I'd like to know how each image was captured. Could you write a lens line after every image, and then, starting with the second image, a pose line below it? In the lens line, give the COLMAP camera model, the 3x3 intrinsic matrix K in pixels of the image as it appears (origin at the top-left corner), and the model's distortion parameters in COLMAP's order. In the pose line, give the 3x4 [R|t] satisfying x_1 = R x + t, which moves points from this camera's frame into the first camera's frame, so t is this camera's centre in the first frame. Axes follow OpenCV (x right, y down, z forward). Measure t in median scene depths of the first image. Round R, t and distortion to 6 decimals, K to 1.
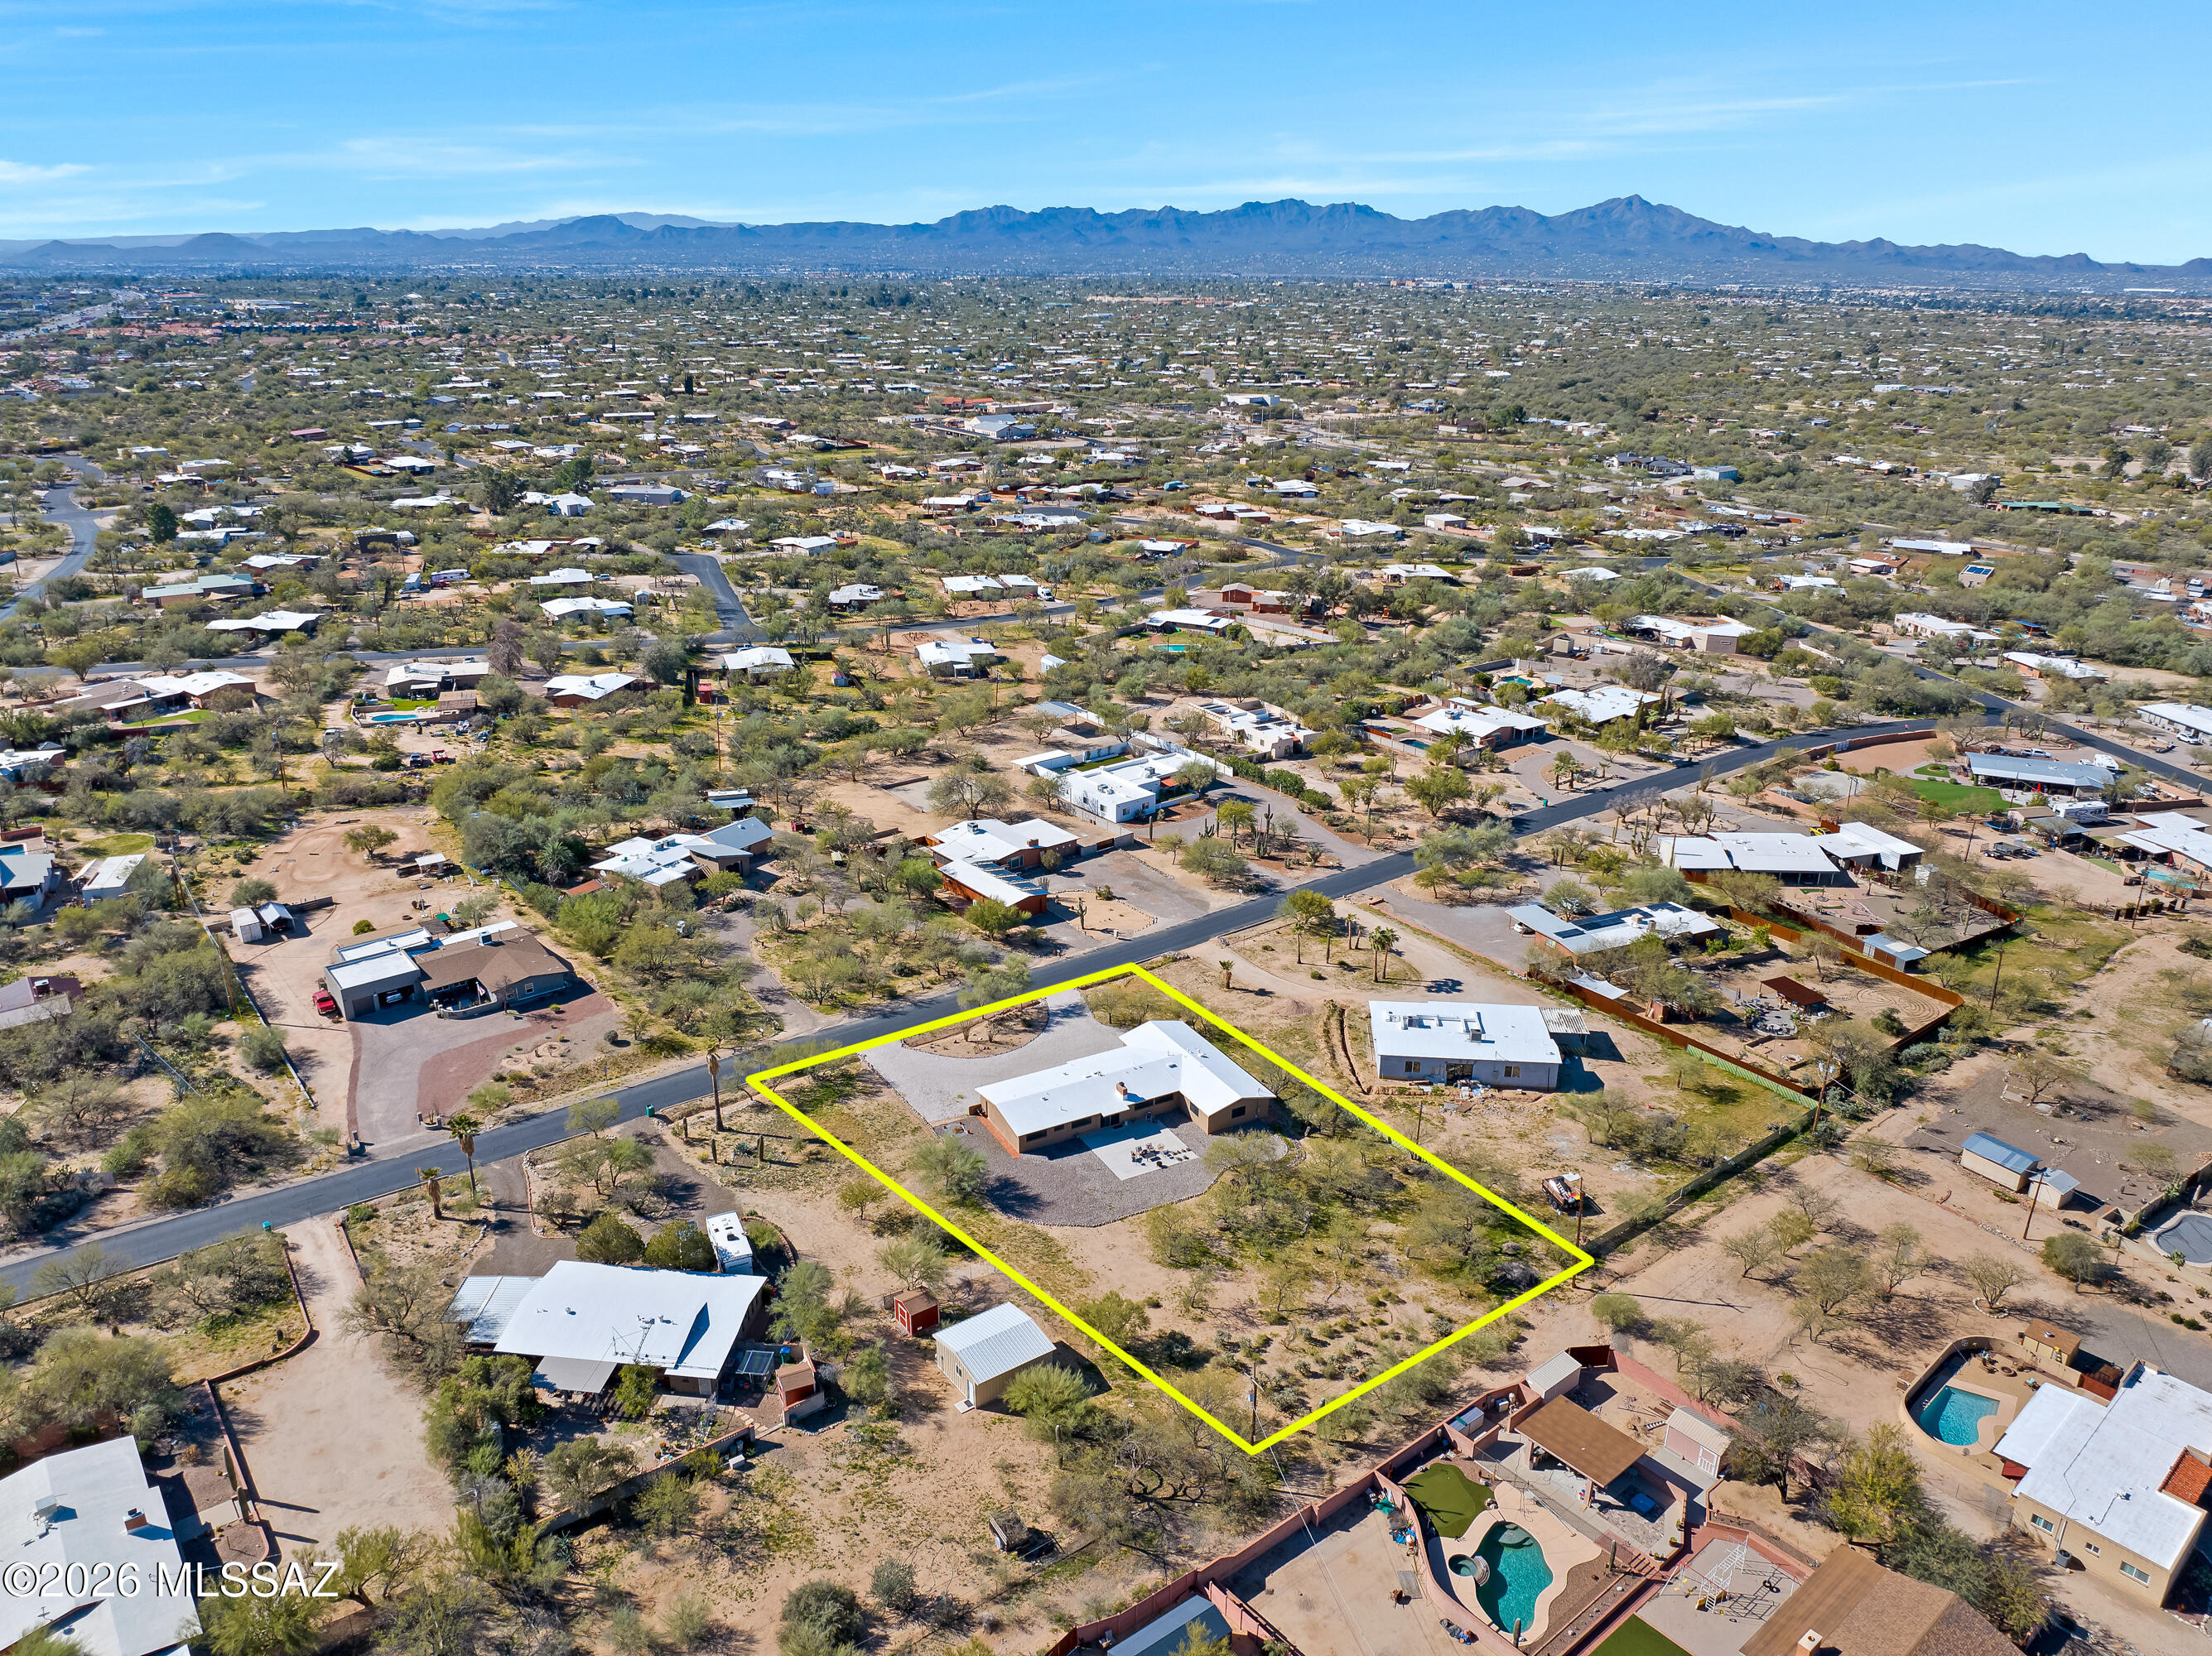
lens RADIAL K [[1517.5, 0, 1106.0], [0, 1517.5, 828.0], [0, 0, 1]] dist [-0.051830, 0.023252]
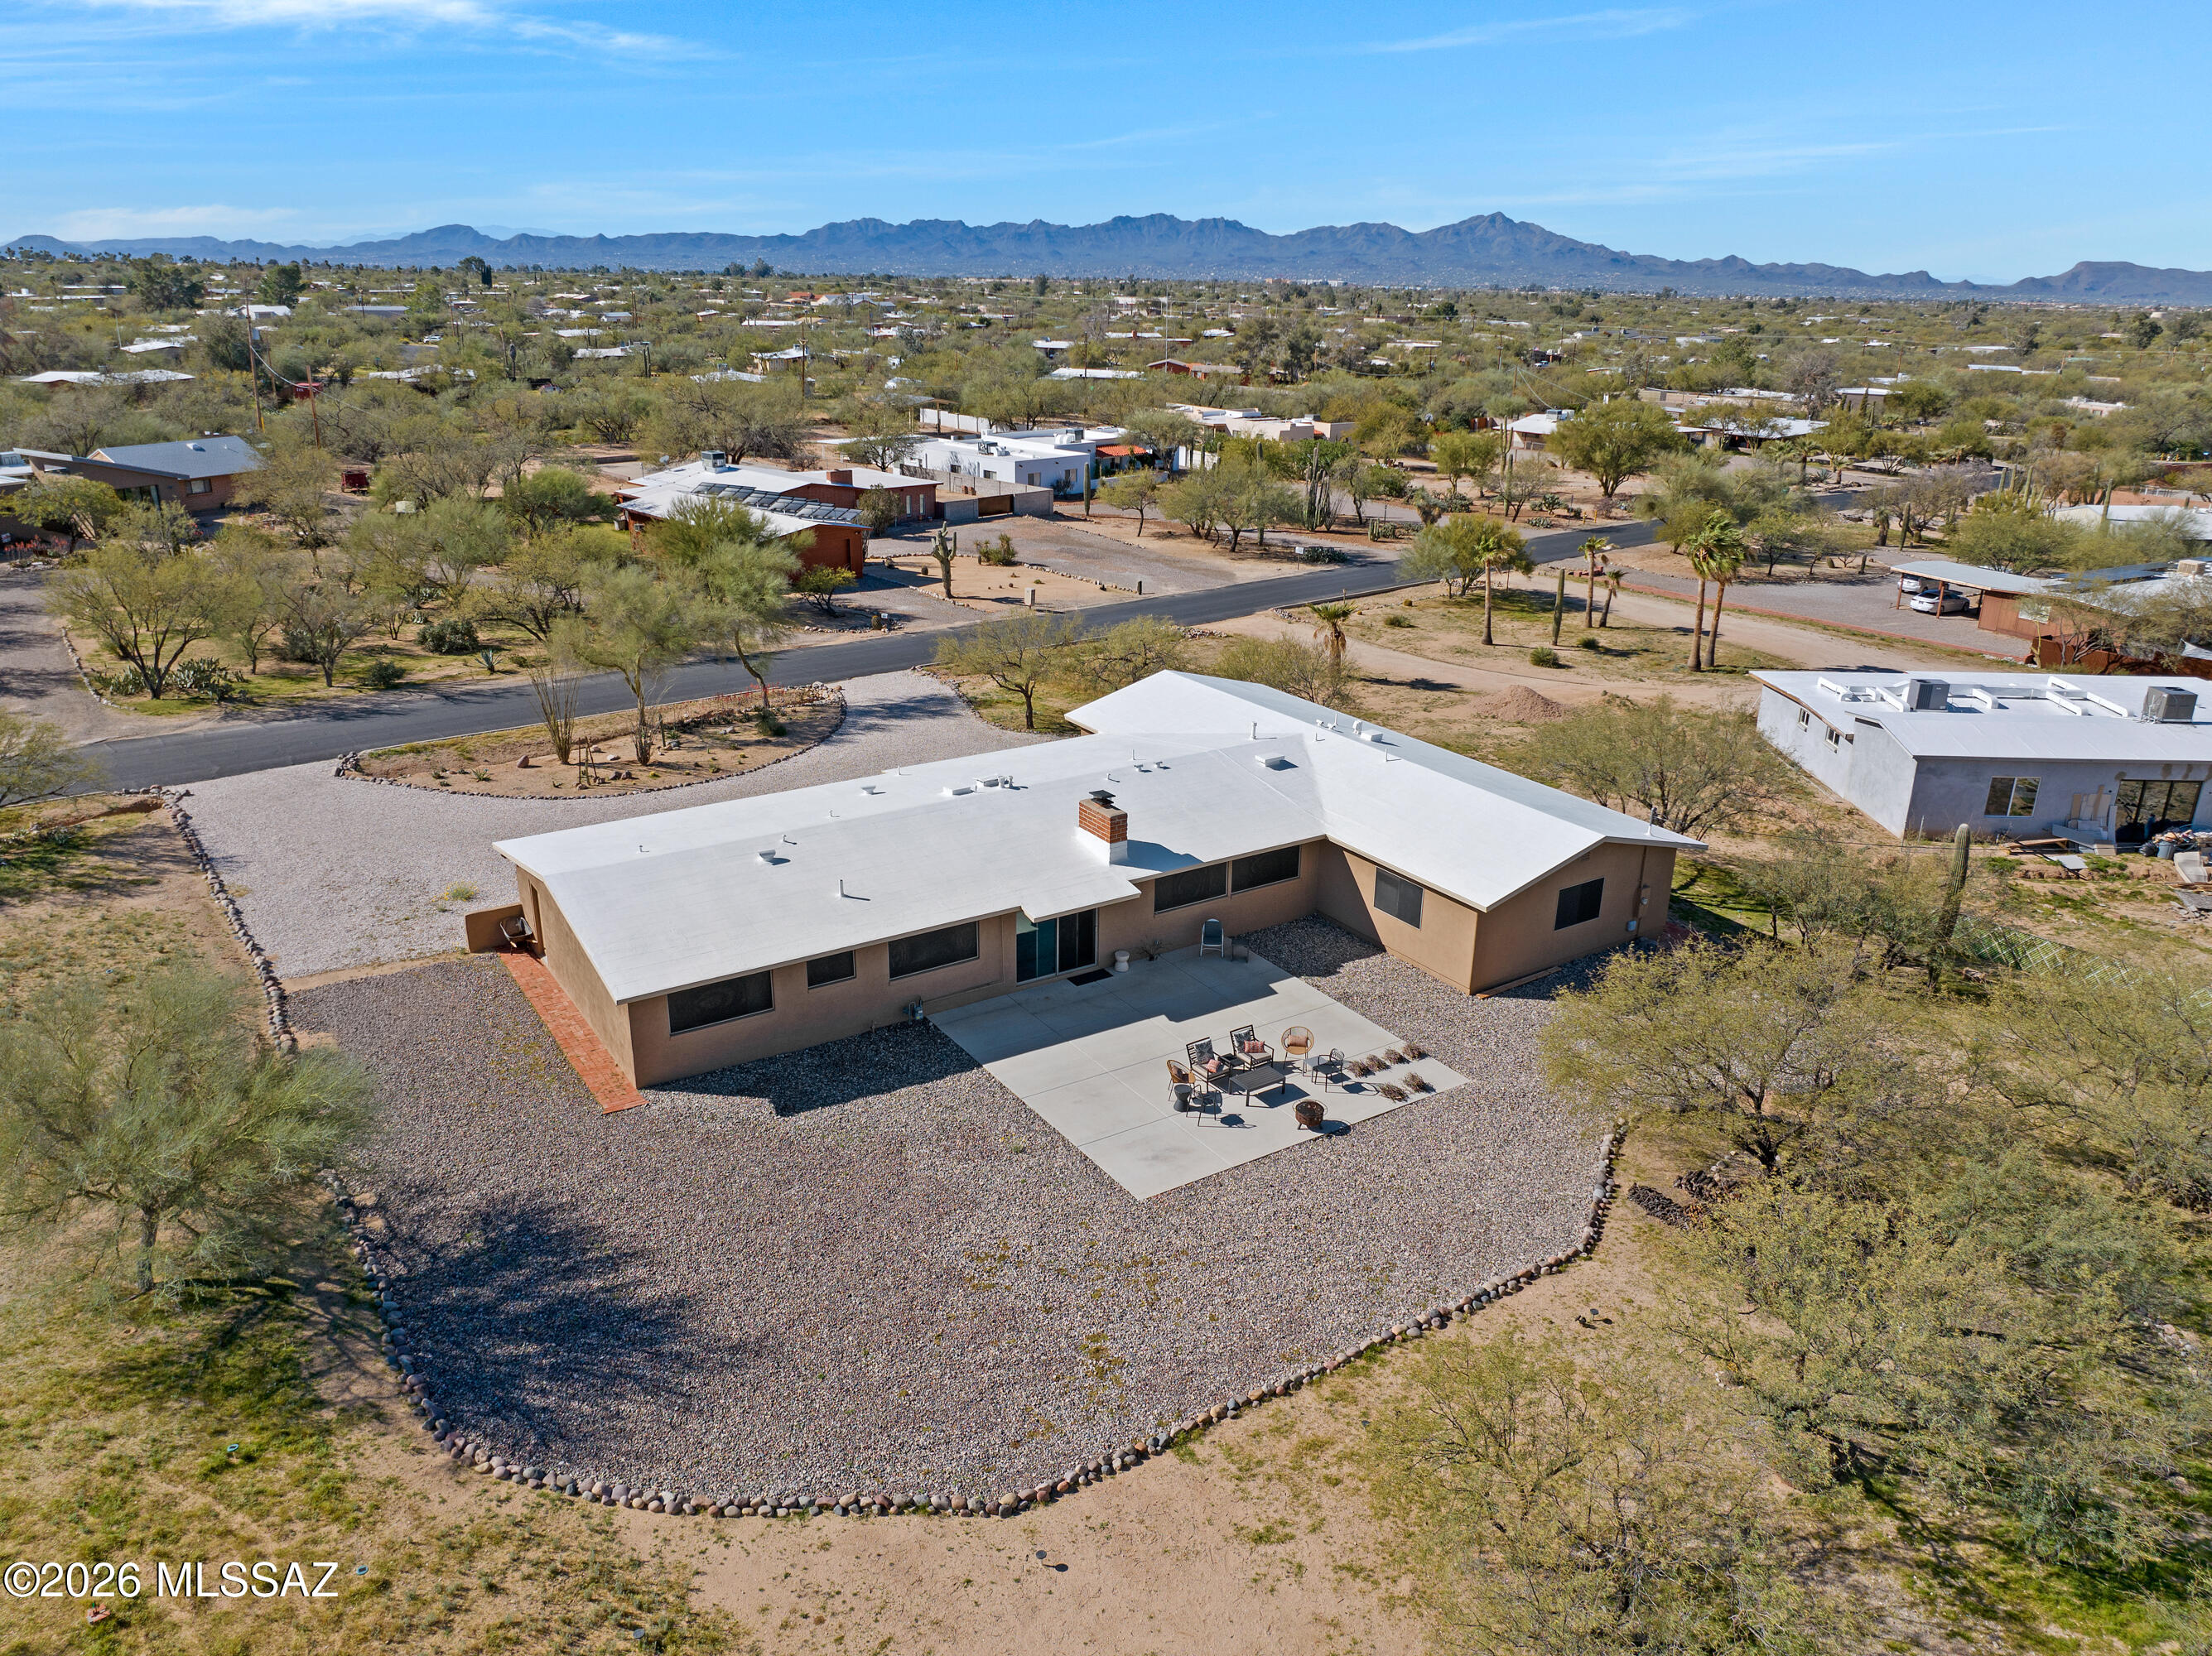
lens RADIAL K [[1517.5, 0, 1106.0], [0, 1517.5, 828.0], [0, 0, 1]] dist [-0.051830, 0.023252]
pose [[0.996713, -0.018480, 0.078875, -0.007943], [0.019487, 0.999738, -0.012009, 0.176488], [-0.078633, 0.013506, 0.996812, 0.759939]]
